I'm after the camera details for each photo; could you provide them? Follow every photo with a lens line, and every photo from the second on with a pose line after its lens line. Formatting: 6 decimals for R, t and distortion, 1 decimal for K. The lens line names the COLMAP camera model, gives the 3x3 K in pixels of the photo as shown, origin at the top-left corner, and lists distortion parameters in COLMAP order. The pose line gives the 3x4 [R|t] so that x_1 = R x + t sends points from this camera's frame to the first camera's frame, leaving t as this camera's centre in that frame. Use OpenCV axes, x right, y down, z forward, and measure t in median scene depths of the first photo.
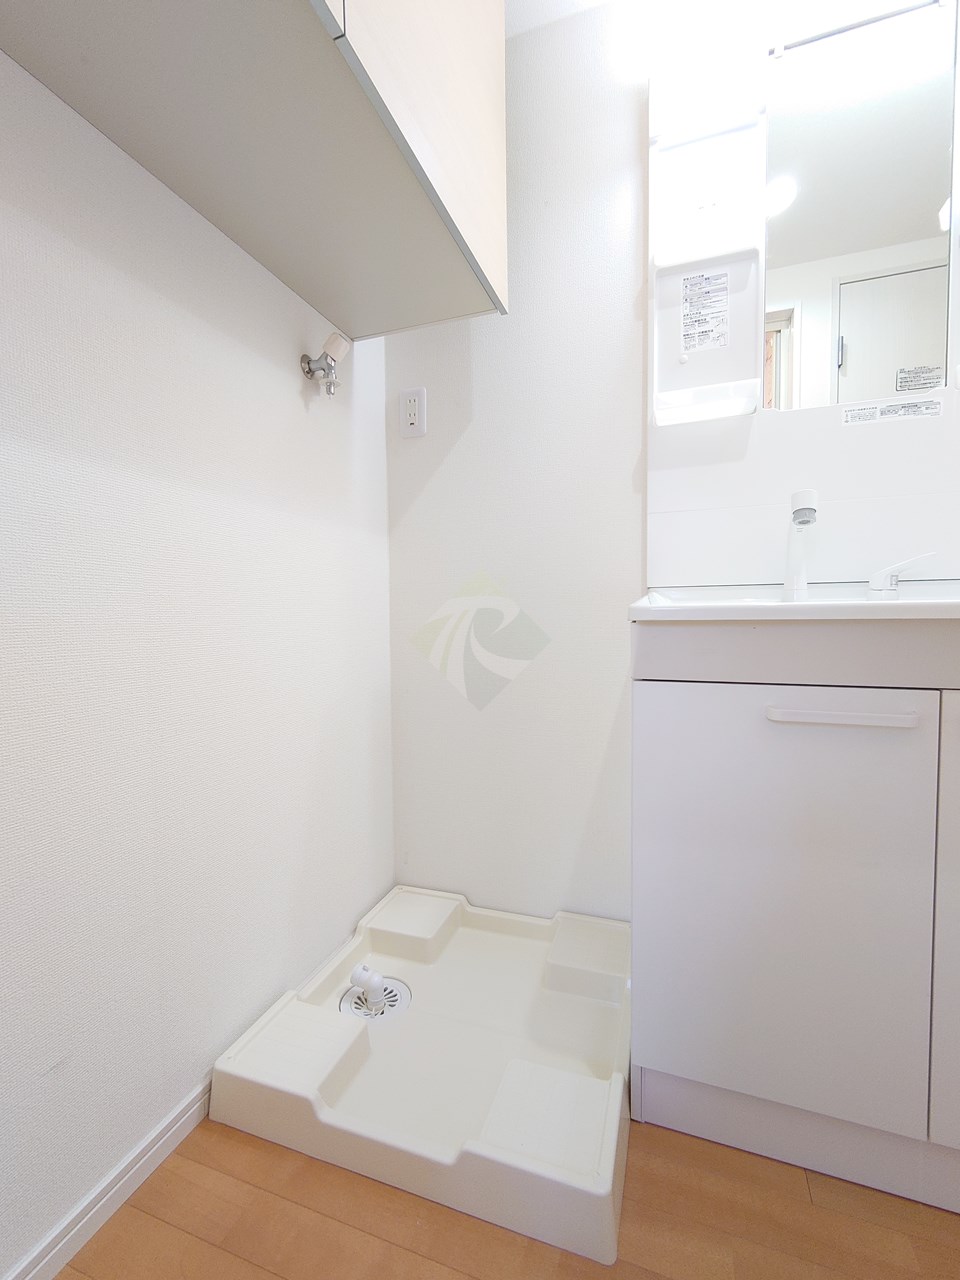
lens RADIAL K [[550.2, 0, 481.5], [0, 550.2, 642.6], [0, 0, 1]] dist [0.001167, -0.000821]
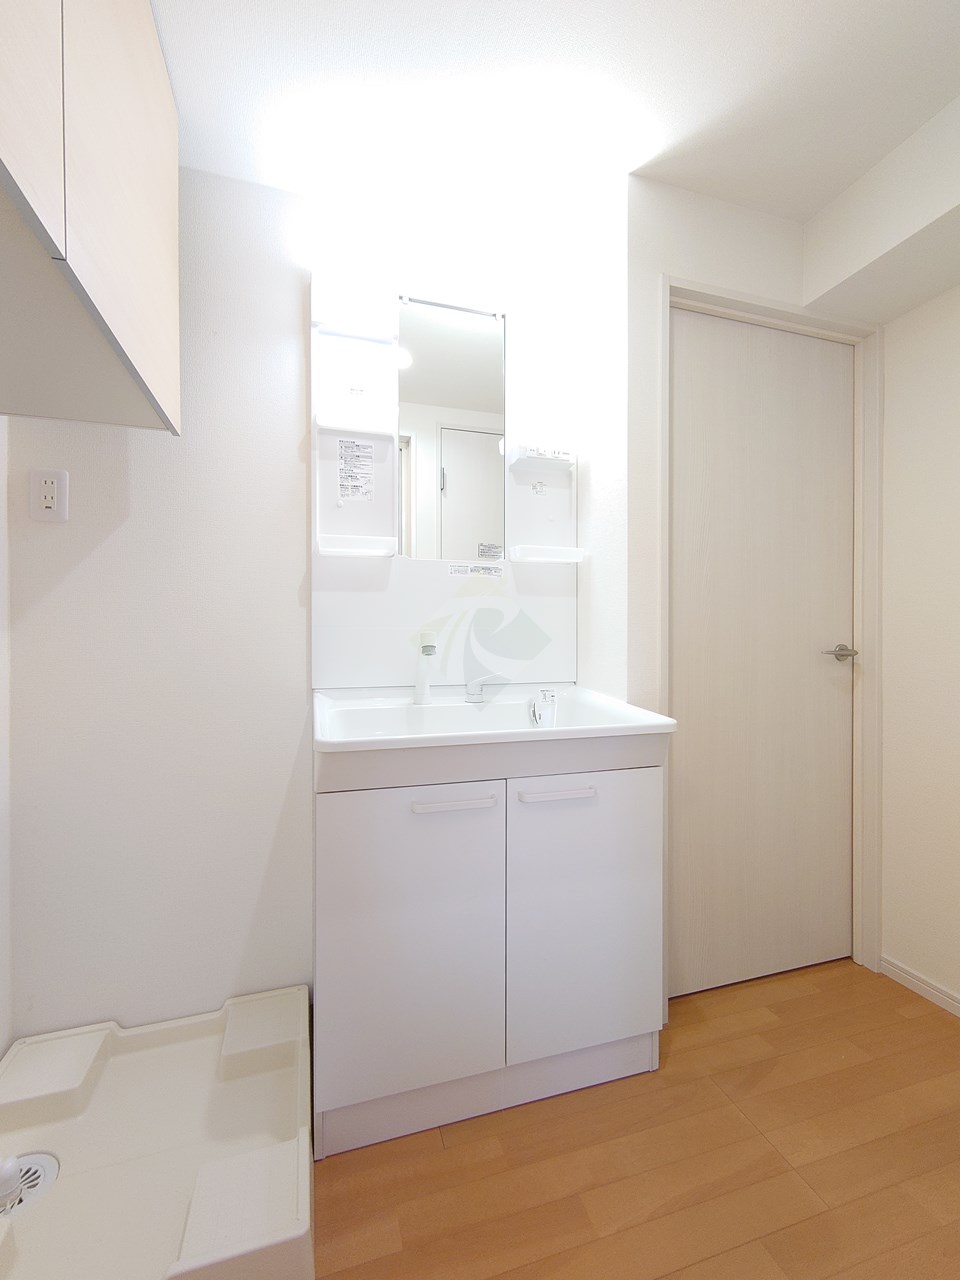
lens RADIAL K [[550.2, 0, 481.5], [0, 550.2, 642.6], [0, 0, 1]] dist [0.001167, -0.000821]
pose [[0.795487, 0.005602, 0.605944, -0.126745], [0.020424, 0.999141, -0.036049, -0.155051], [-0.605626, 0.041052, 0.794690, -0.159895]]
